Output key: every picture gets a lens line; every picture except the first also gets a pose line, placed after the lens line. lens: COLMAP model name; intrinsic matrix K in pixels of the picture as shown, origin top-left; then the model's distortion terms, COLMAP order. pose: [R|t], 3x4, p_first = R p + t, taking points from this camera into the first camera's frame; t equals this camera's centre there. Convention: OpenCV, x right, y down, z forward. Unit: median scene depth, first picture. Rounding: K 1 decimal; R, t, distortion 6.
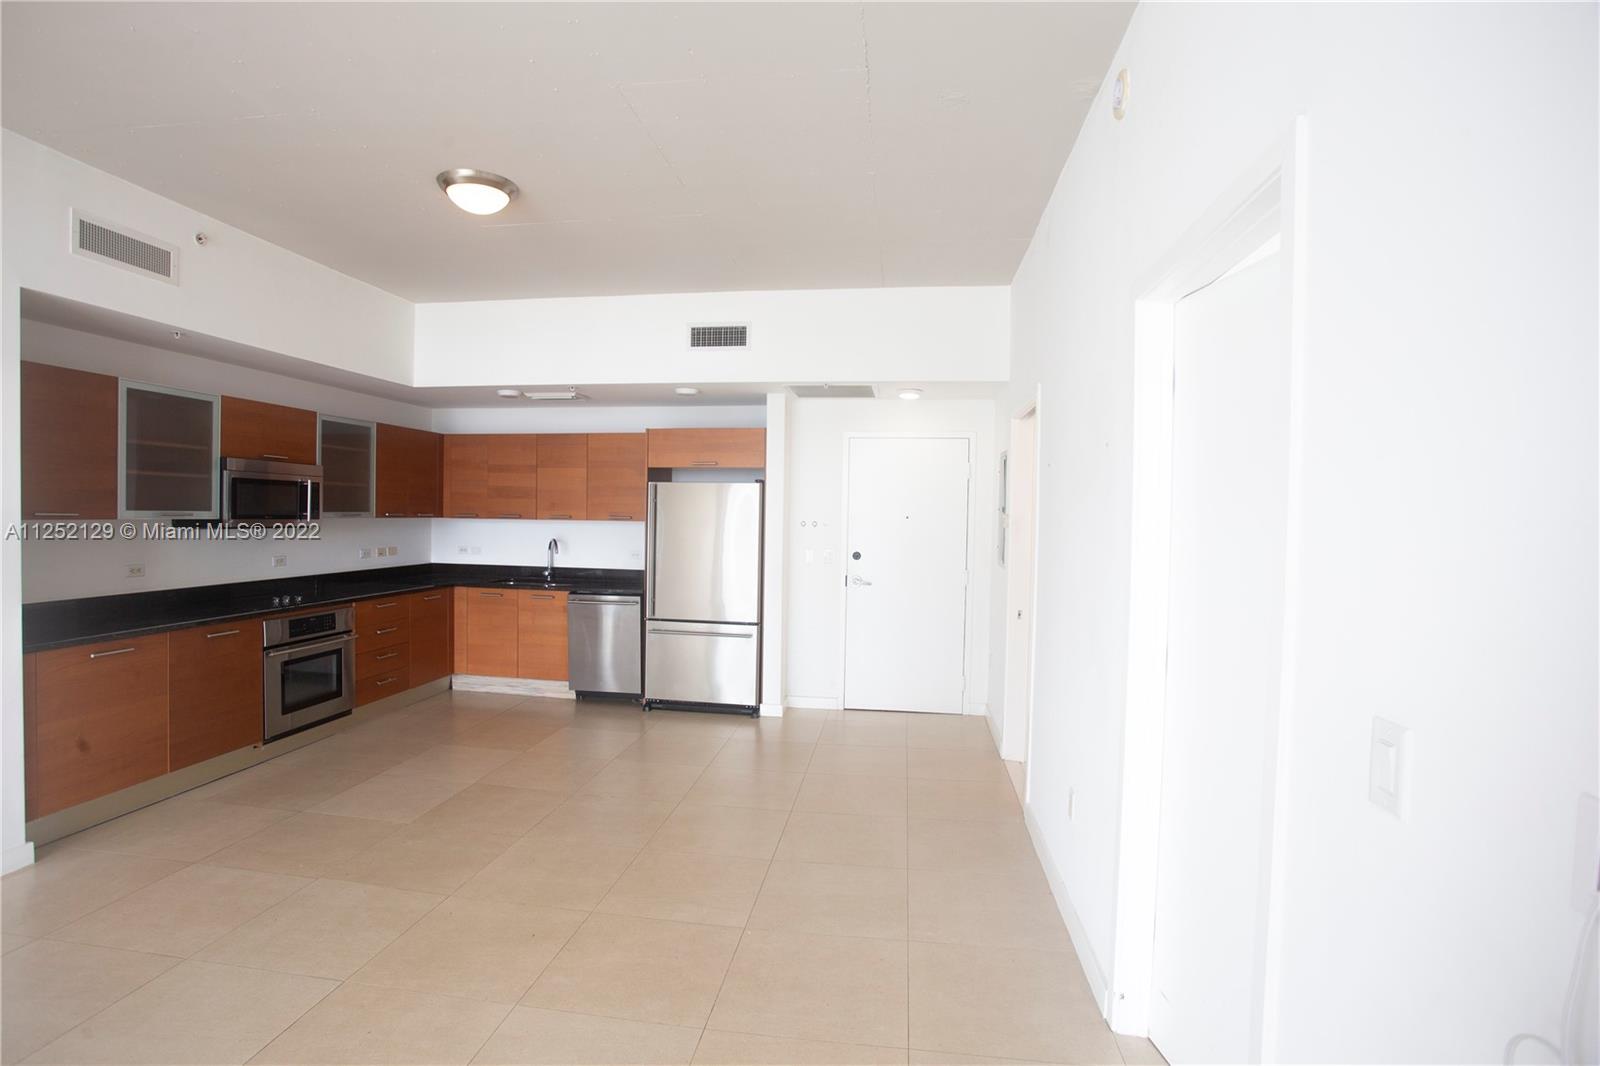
lens RADIAL K [[794.4, 0, 796.3], [0, 794.4, 530.4], [0, 0, 1]] dist [-0.054110, 0.024269]
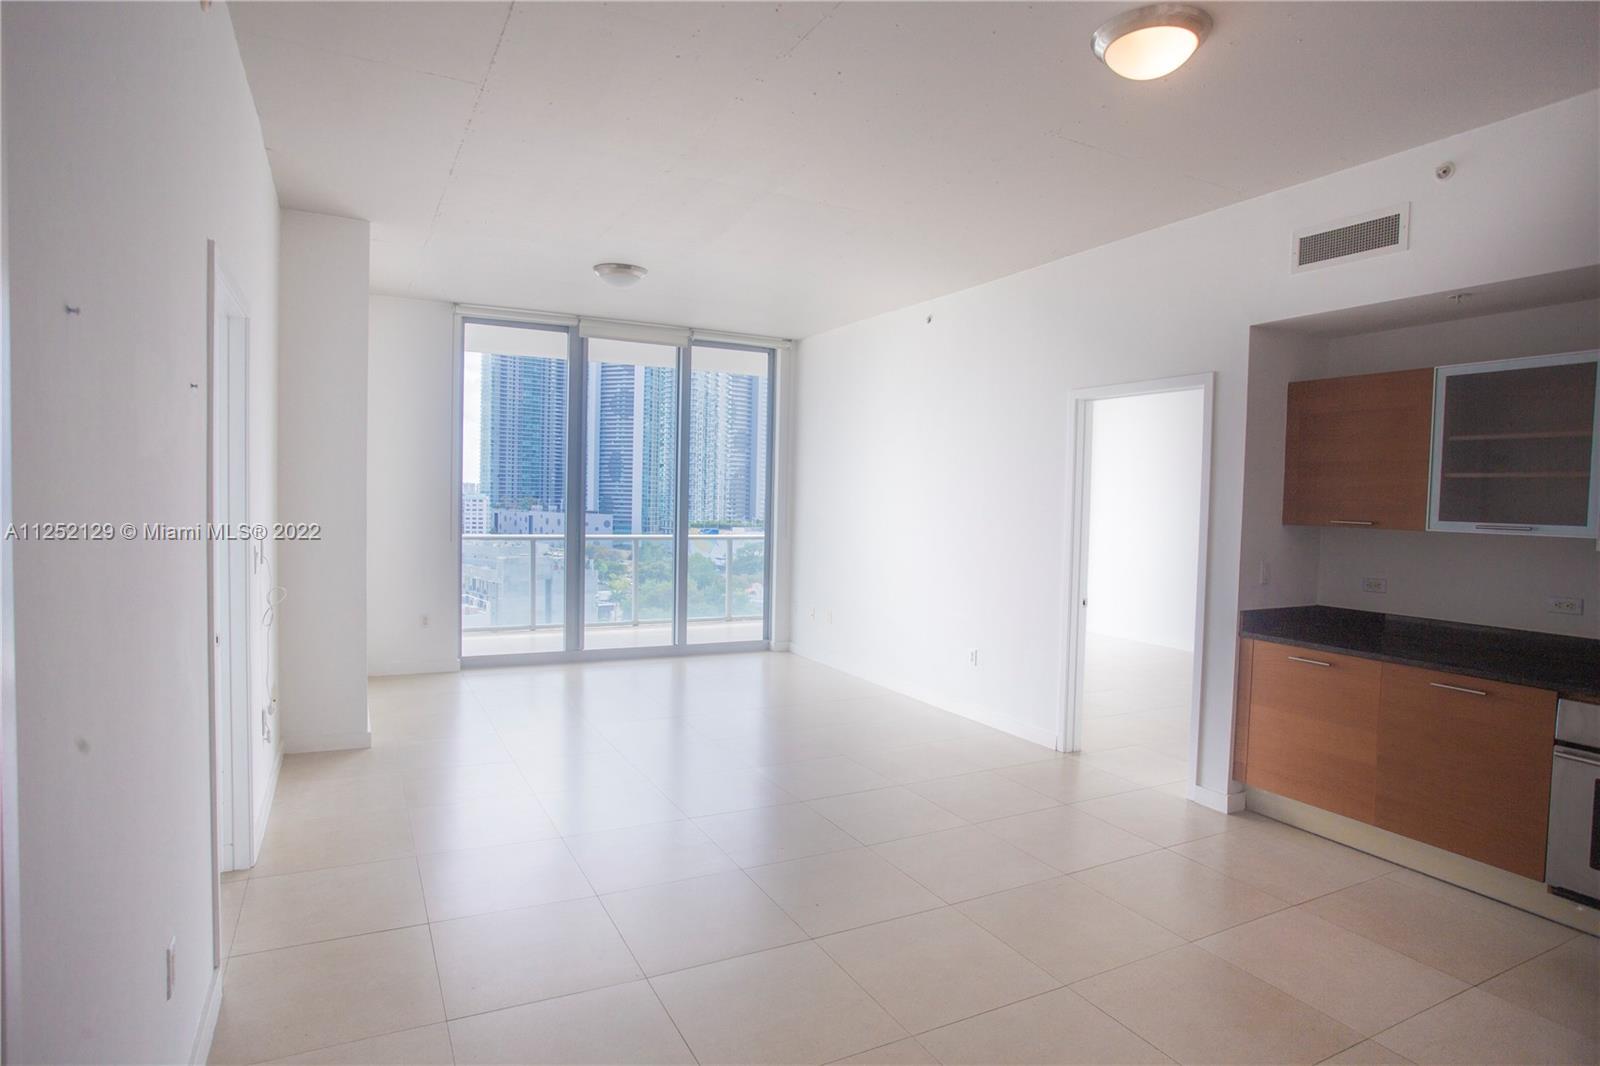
lens RADIAL K [[869.8, 0, 792.1], [0, 869.8, 528.4], [0, 0, 1]] dist [-0.030078, 0.007916]
pose [[-0.812828, -0.023219, -0.582041, 0.199224], [-0.057317, 0.997544, 0.040251, -0.011088], [0.579677, 0.066078, -0.812163, 1.030256]]
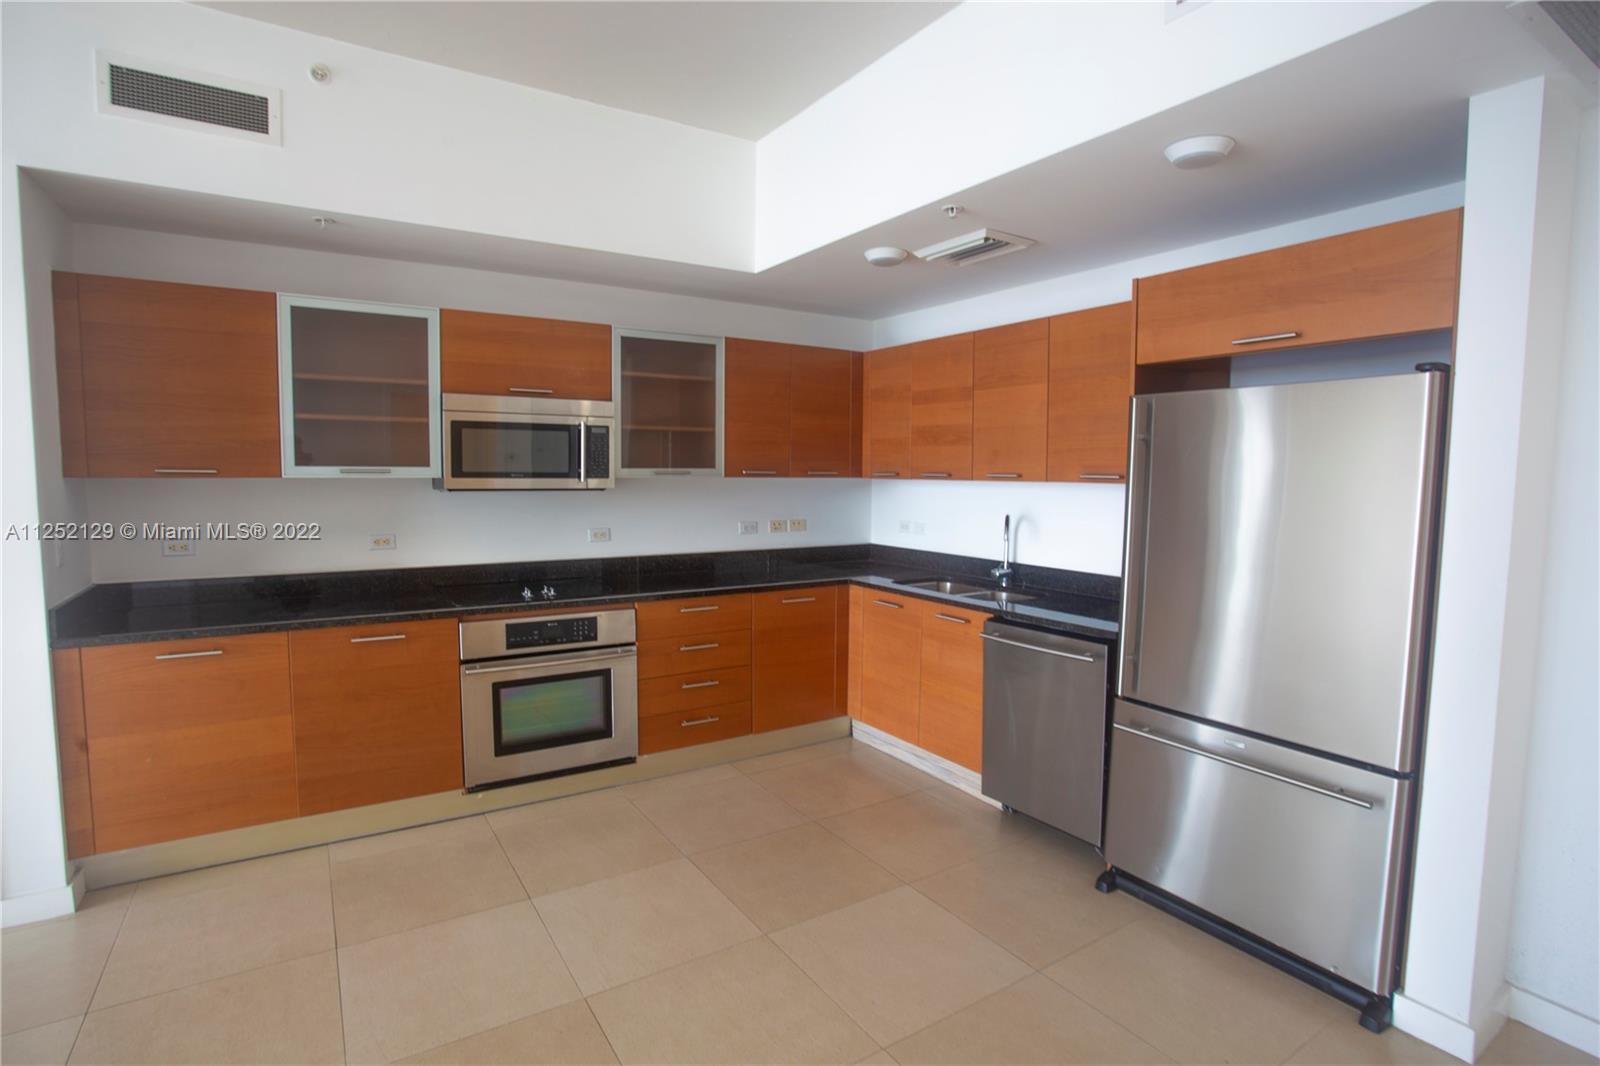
lens RADIAL K [[794.4, 0, 801.6], [0, 794.4, 532.1], [0, 0, 1]] dist [-0.054110, 0.024269]
pose [[0.641471, 0.048986, -0.765582, 0.046057], [-0.013974, 0.998540, 0.052183, -0.005854], [0.767020, -0.022776, 0.641219, 0.673785]]
